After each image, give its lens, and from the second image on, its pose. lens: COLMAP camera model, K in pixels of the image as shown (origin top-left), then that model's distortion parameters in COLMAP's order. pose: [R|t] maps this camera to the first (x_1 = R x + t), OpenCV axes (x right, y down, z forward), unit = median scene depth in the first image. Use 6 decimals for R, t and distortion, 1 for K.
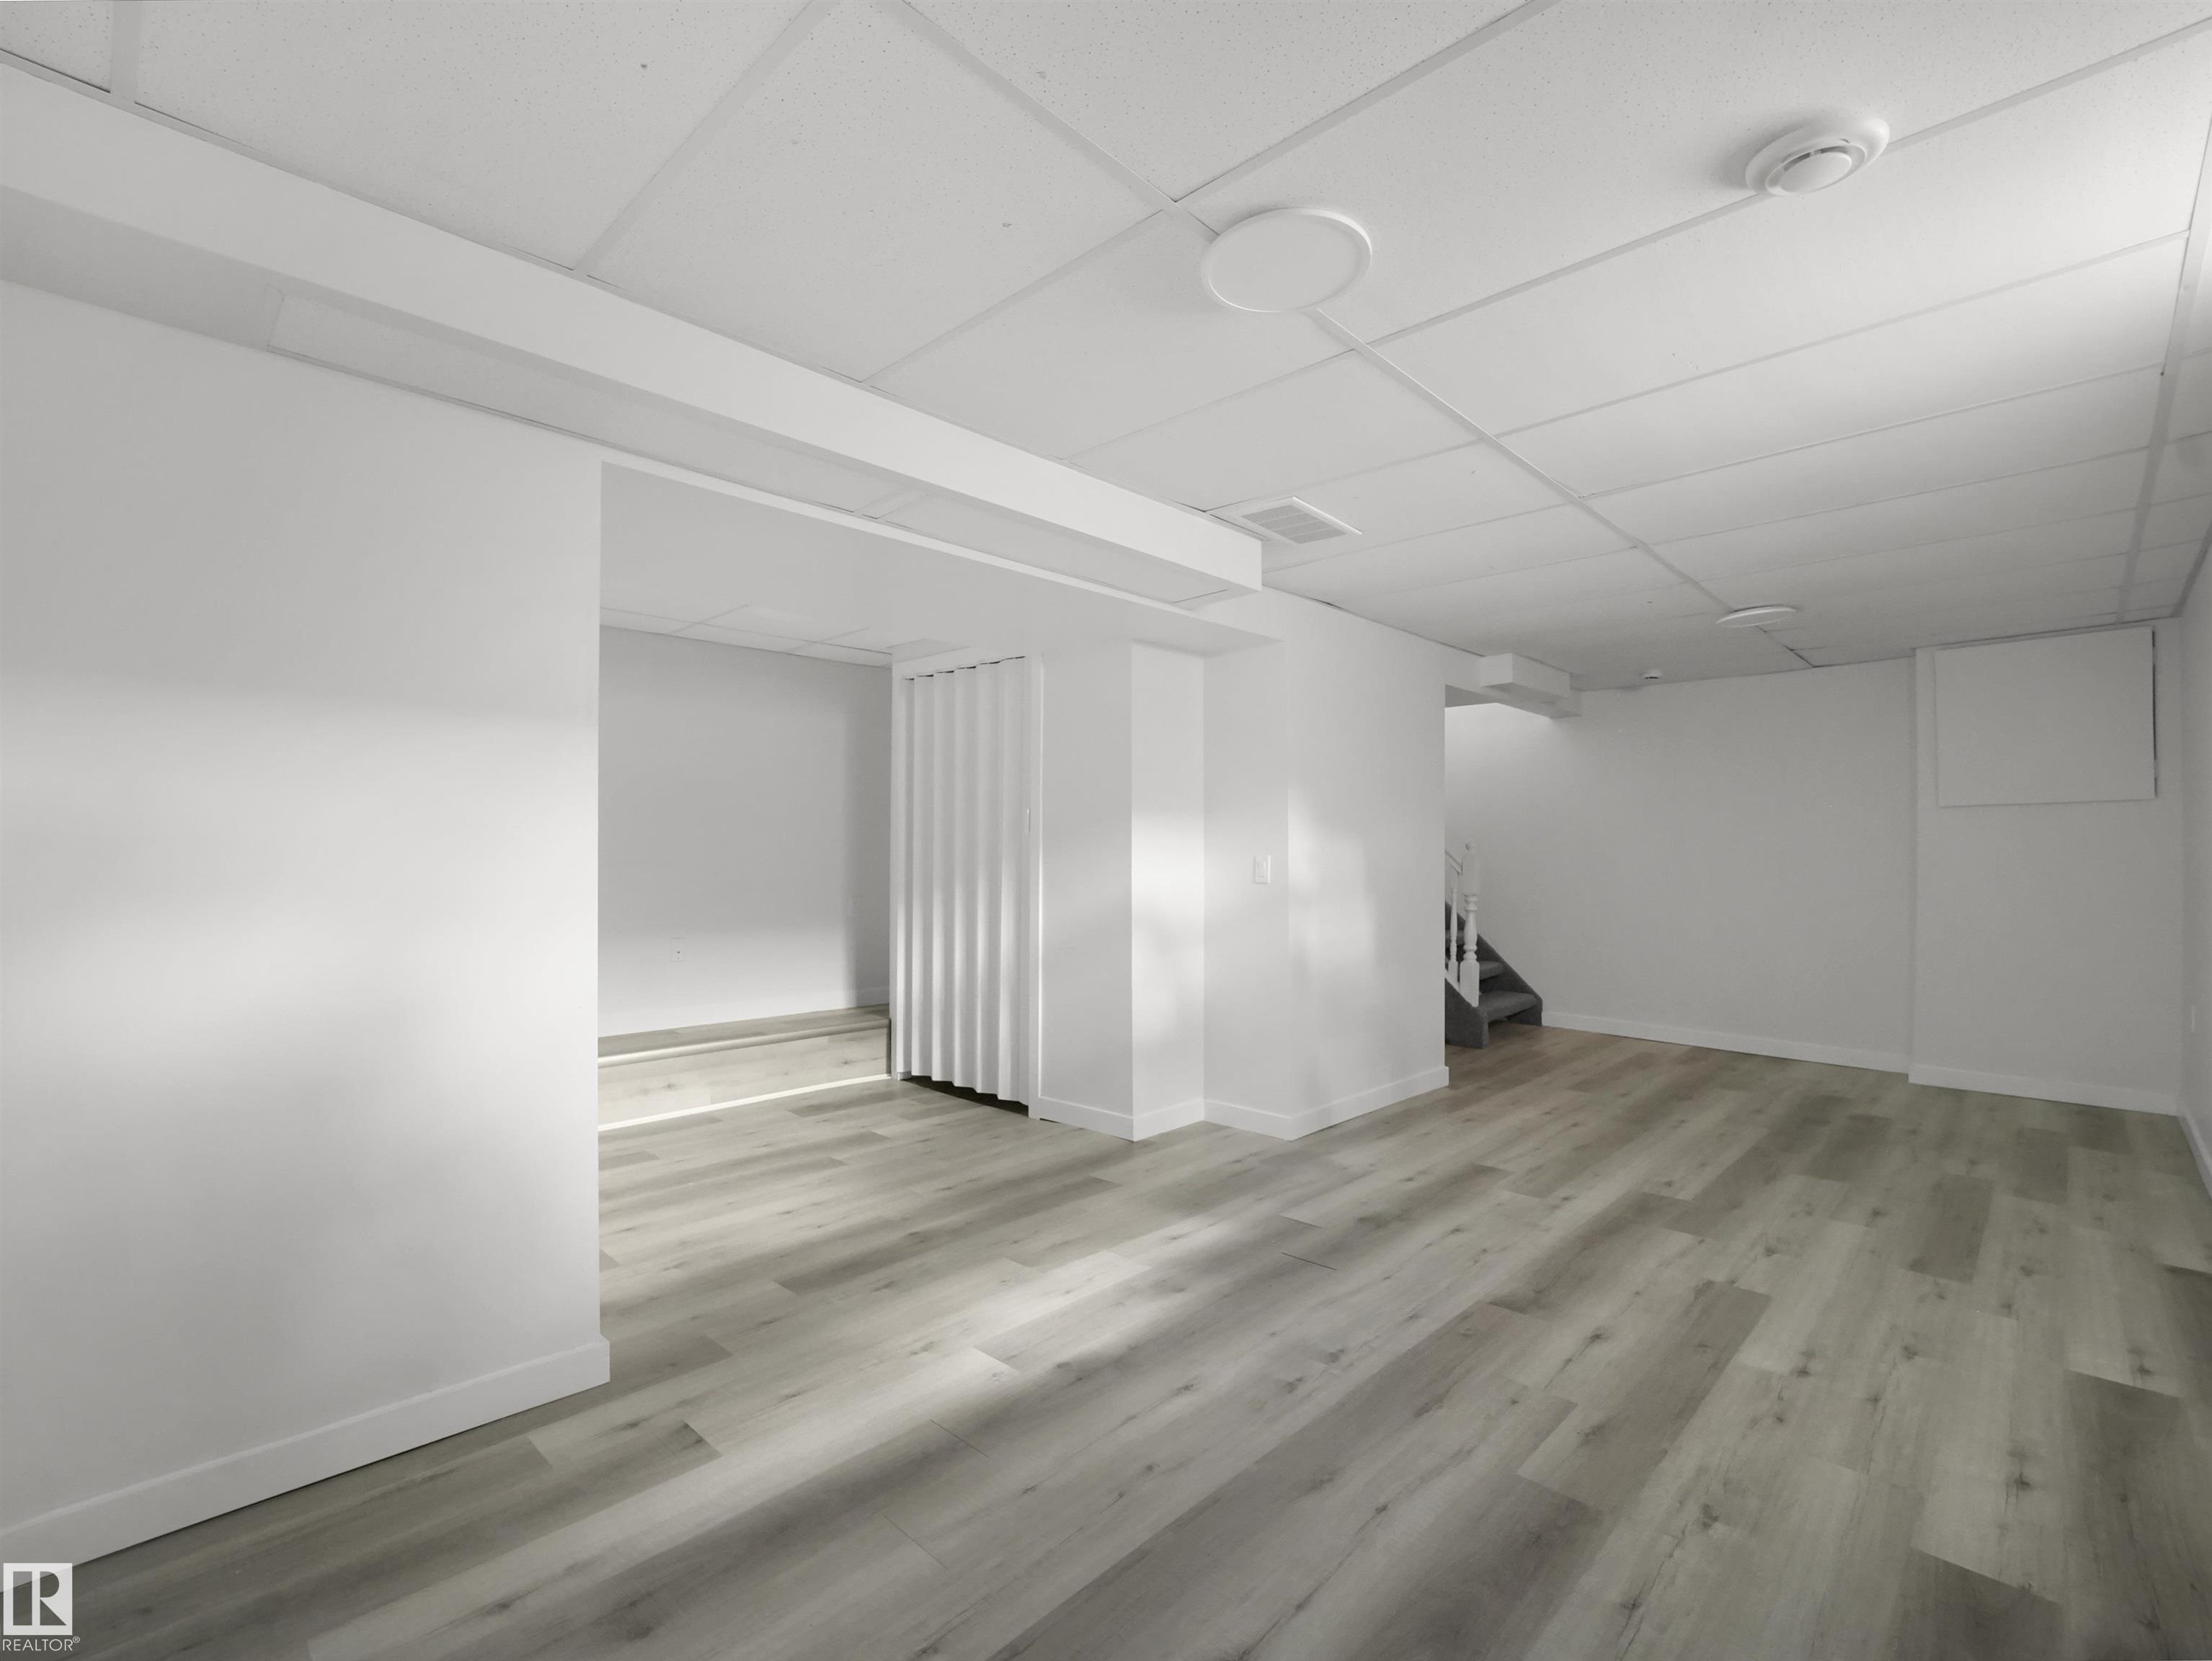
lens RADIAL K [[1011.3, 0, 1103.5], [0, 1011.3, 842.6], [0, 0, 1]] dist [0.000119, 0.000728]
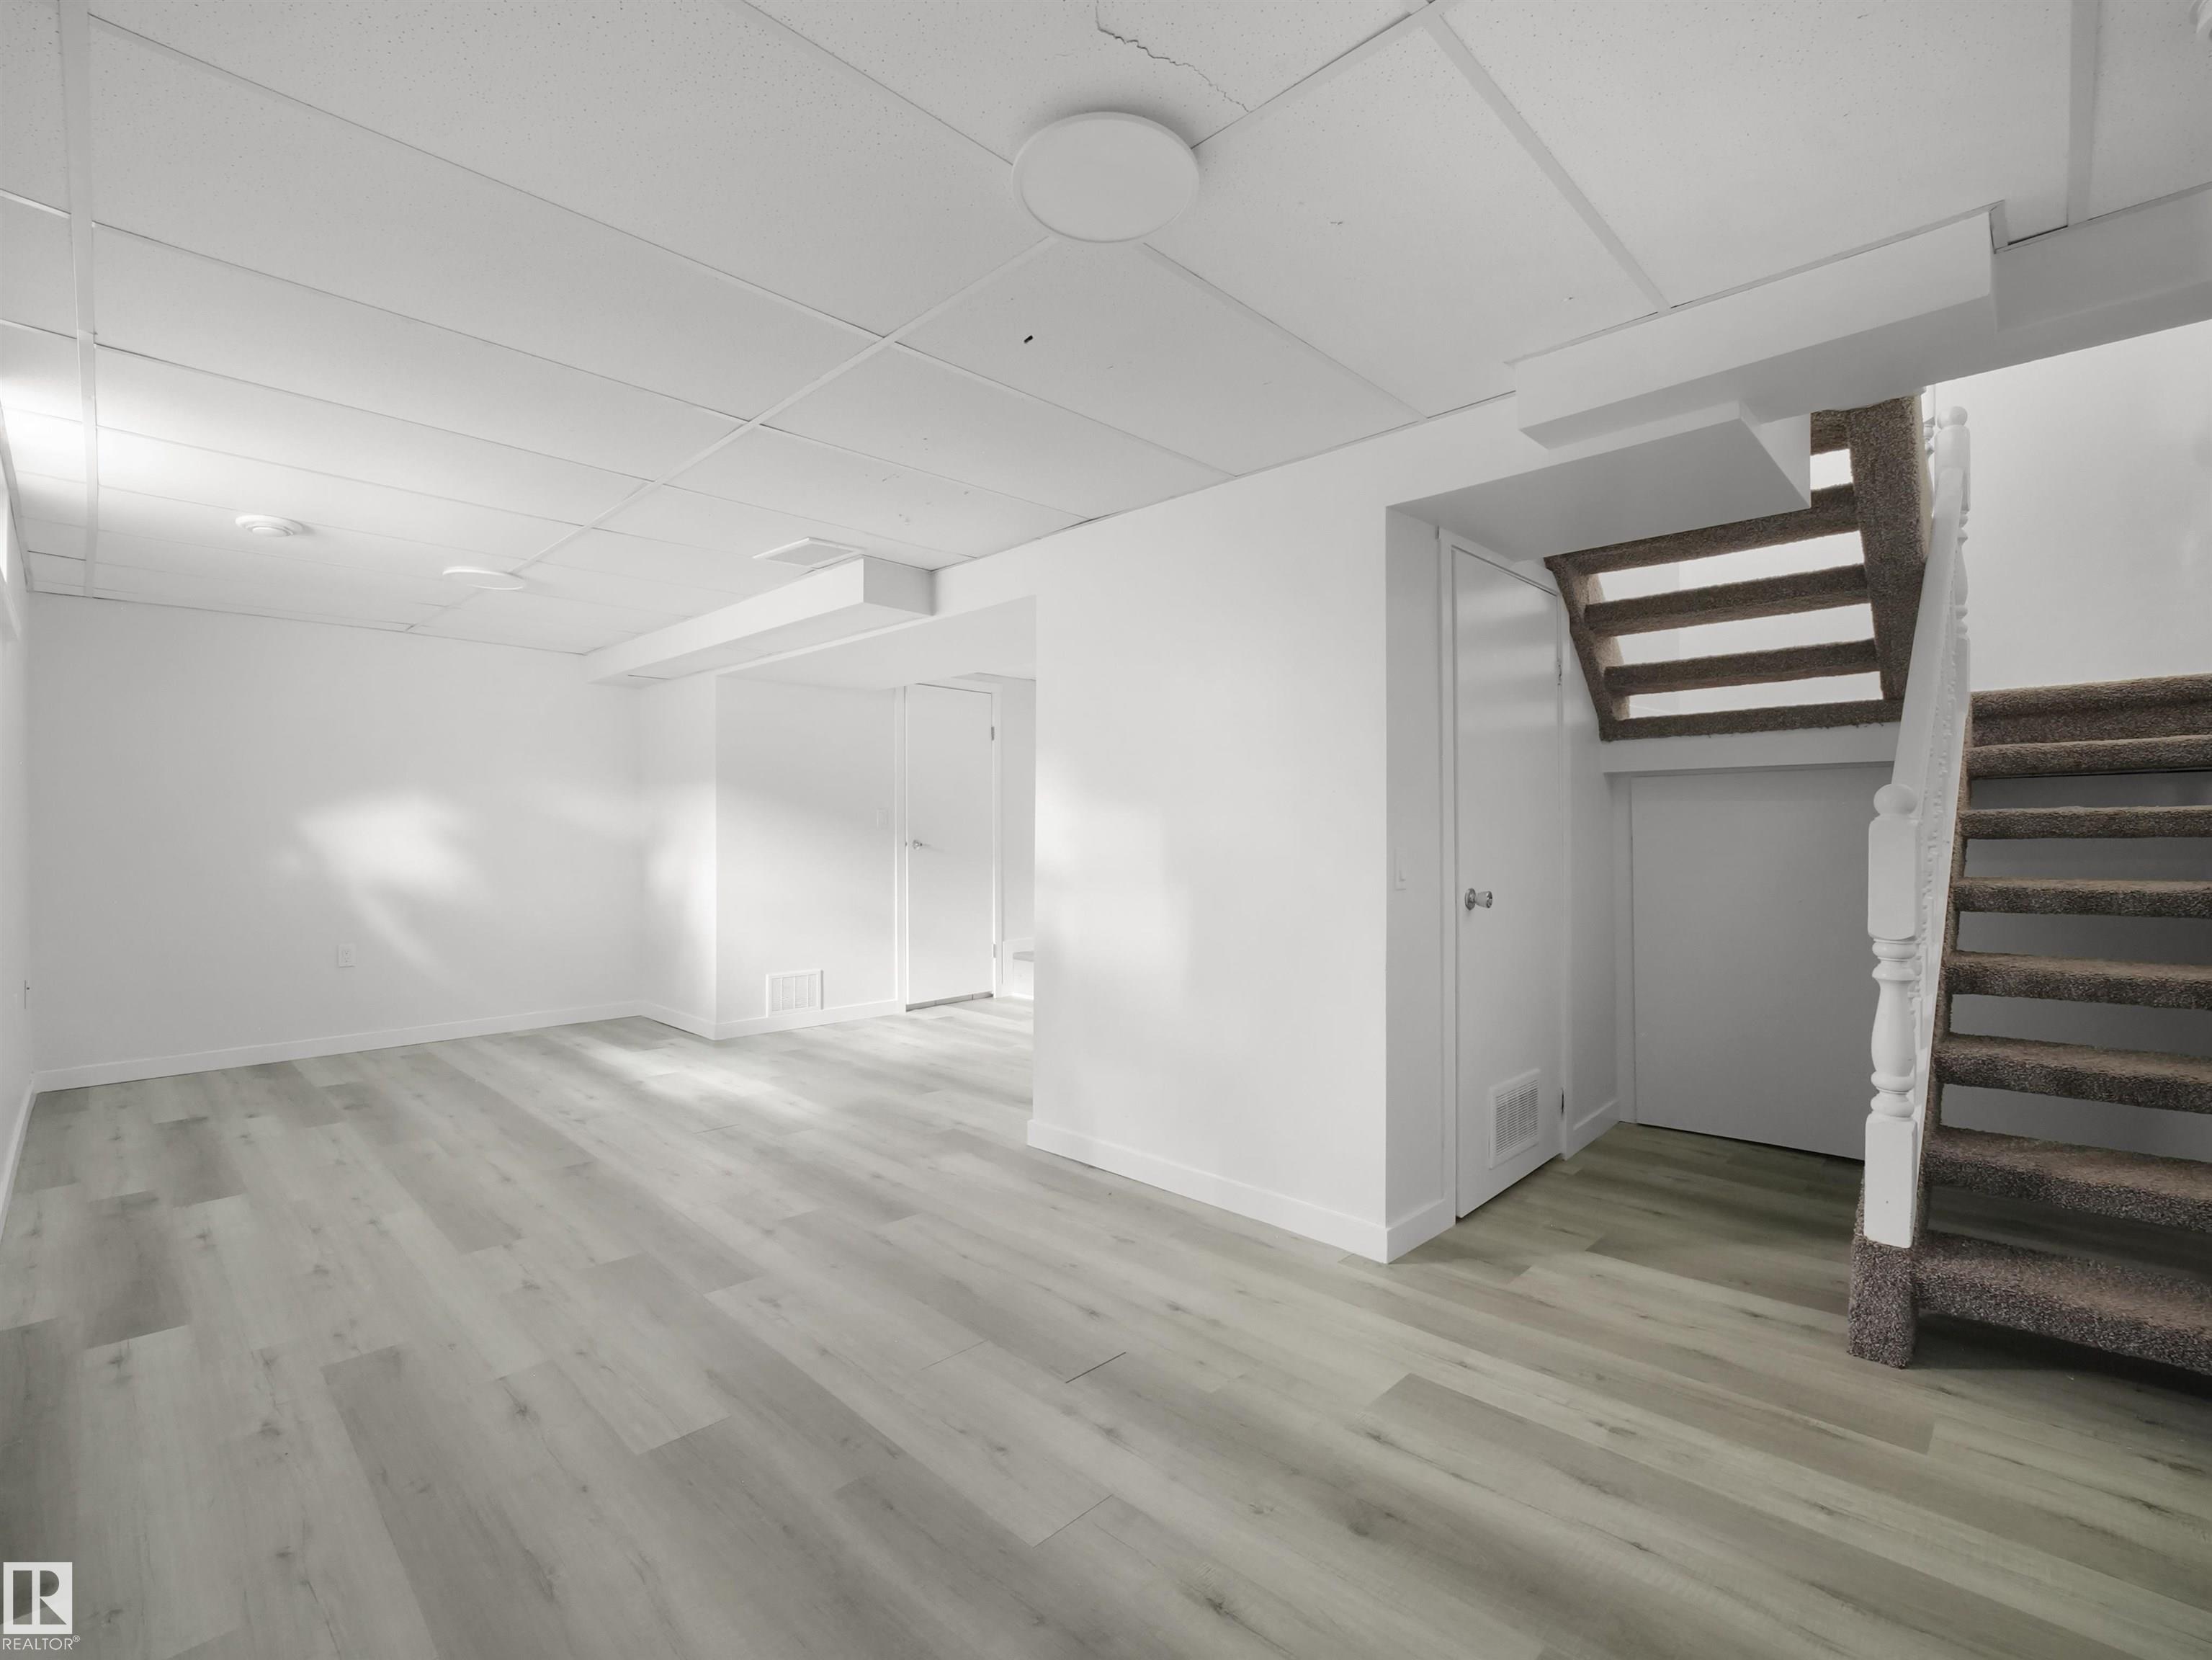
lens RADIAL K [[1011.3, 0, 1101.5], [0, 1011.3, 826.8], [0, 0, 1]] dist [0.000119, 0.000728]
pose [[-0.025986, -0.008079, -0.999630, 1.498941], [0.019717, 0.999769, -0.008592, 0.024979], [0.999468, -0.019933, -0.025821, 1.499968]]
